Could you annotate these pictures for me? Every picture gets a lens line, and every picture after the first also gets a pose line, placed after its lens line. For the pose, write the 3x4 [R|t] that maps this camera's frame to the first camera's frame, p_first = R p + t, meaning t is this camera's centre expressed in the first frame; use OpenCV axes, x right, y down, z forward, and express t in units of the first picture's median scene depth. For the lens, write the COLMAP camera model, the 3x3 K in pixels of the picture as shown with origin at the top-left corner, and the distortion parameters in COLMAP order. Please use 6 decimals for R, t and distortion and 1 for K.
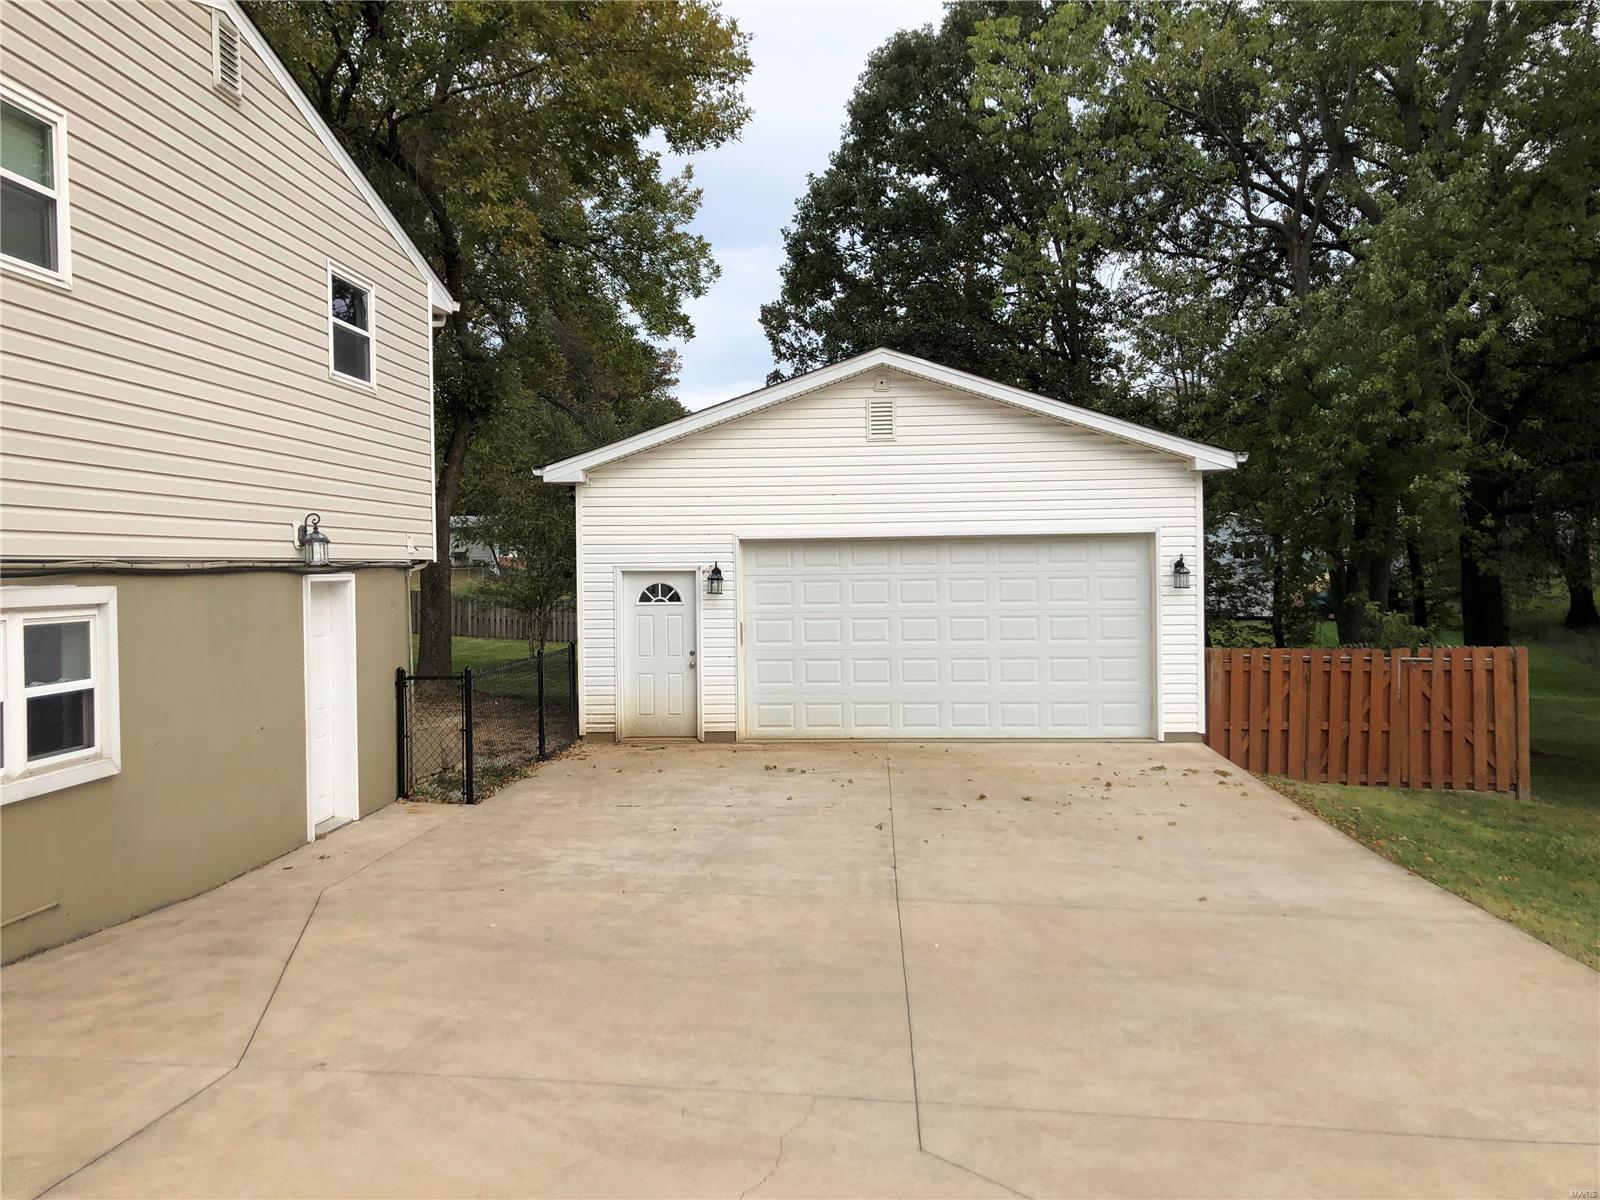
lens RADIAL K [[1335.7, 0, 799.5], [0, 1335.7, 583.3], [0, 0, 1]] dist [0.029044, 0.006227]
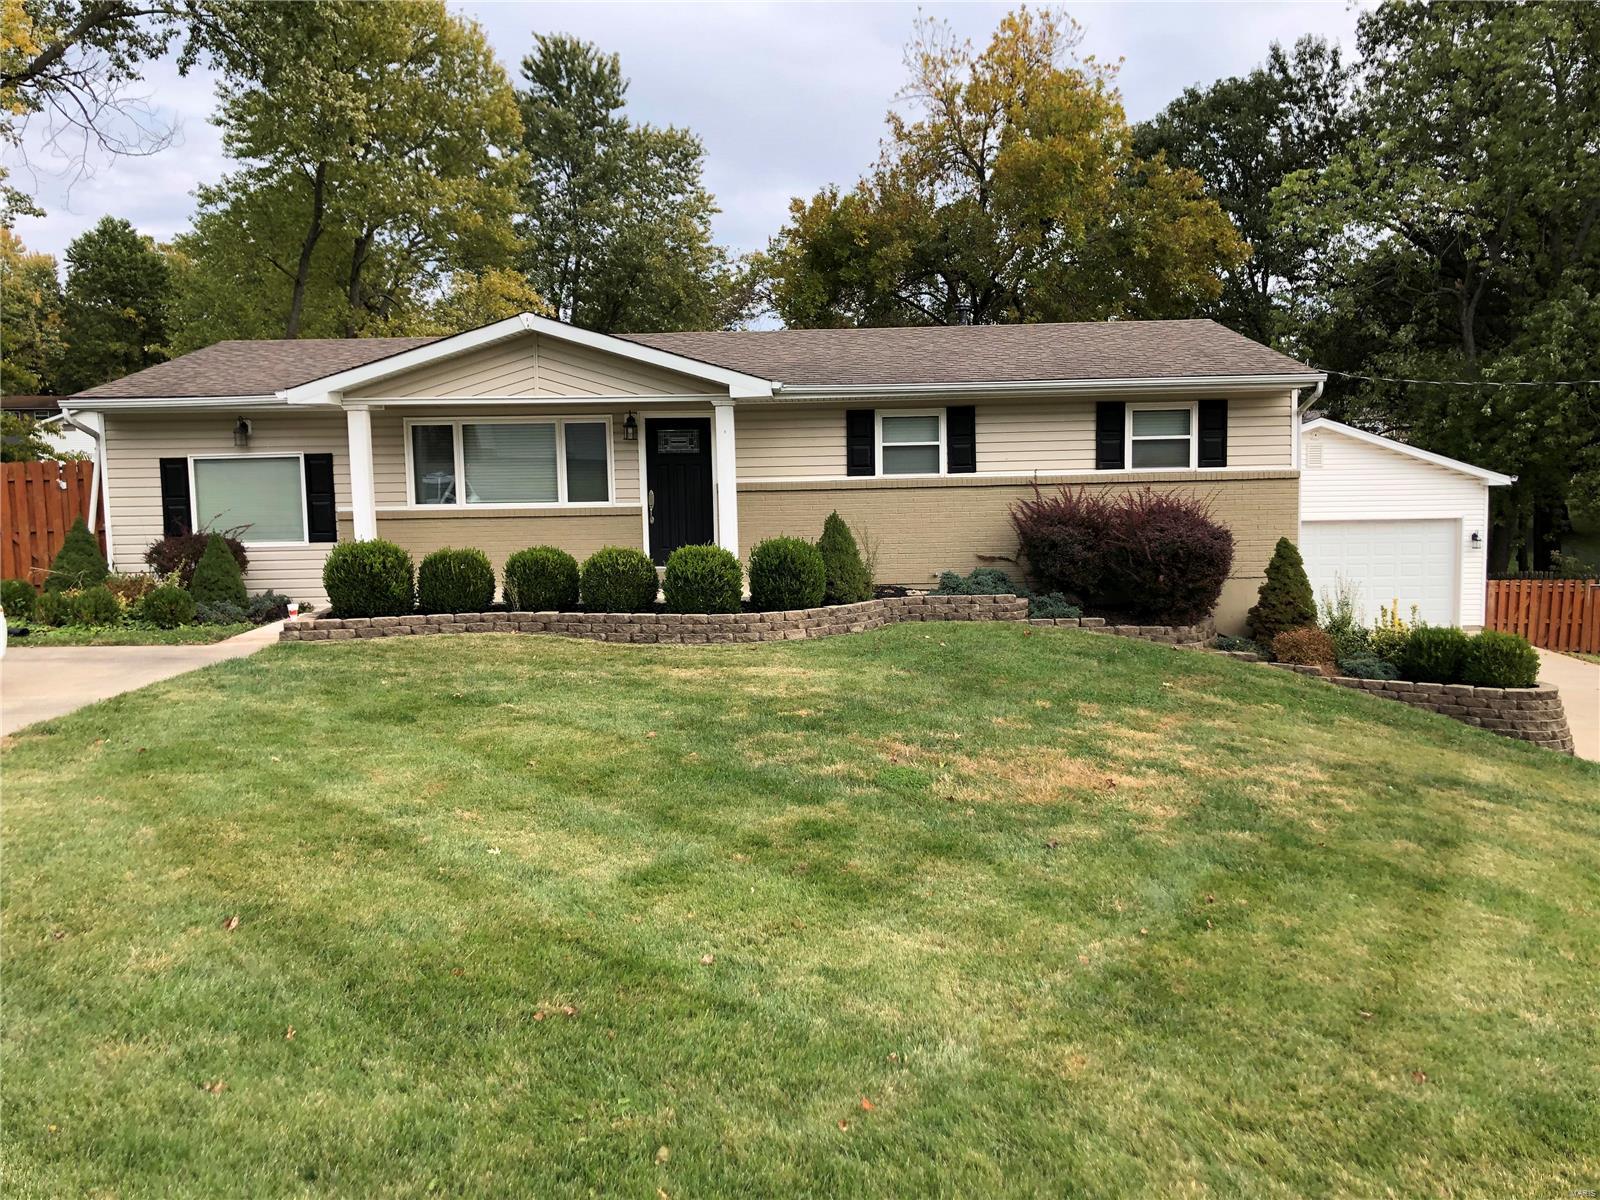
lens RADIAL K [[1335.7, 0, 799.5], [0, 1335.7, 583.3], [0, 0, 1]] dist [0.029044, 0.006227]
pose [[0.998973, -0.008311, 0.044530, -0.720651], [0.005047, 0.997325, 0.072914, -0.087211], [-0.045016, -0.072614, 0.996344, -0.803708]]
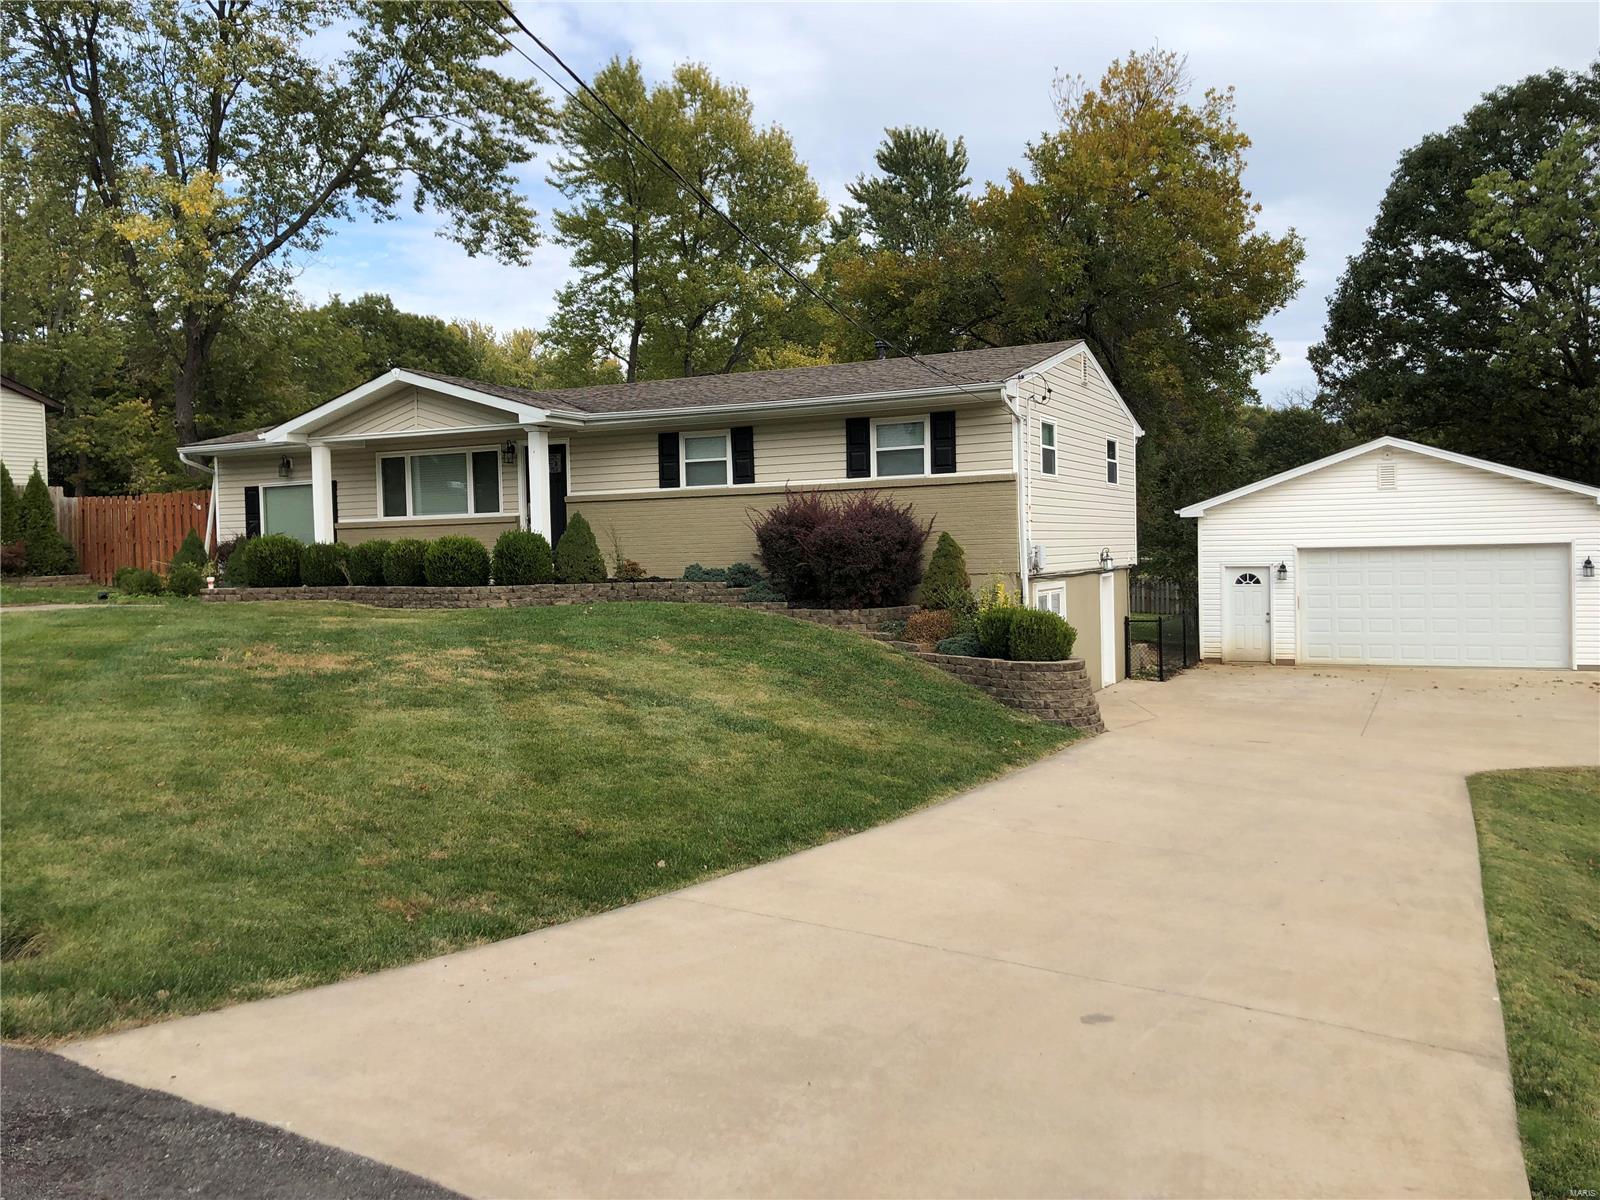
lens RADIAL K [[1335.7, 0, 799.5], [0, 1335.7, 583.3], [0, 0, 1]] dist [0.029044, 0.006227]
pose [[0.925806, 0.001961, -0.377994, 0.015310], [0.005129, 0.999829, 0.017751, -0.022136], [0.377964, -0.018373, 0.925638, -0.878867]]
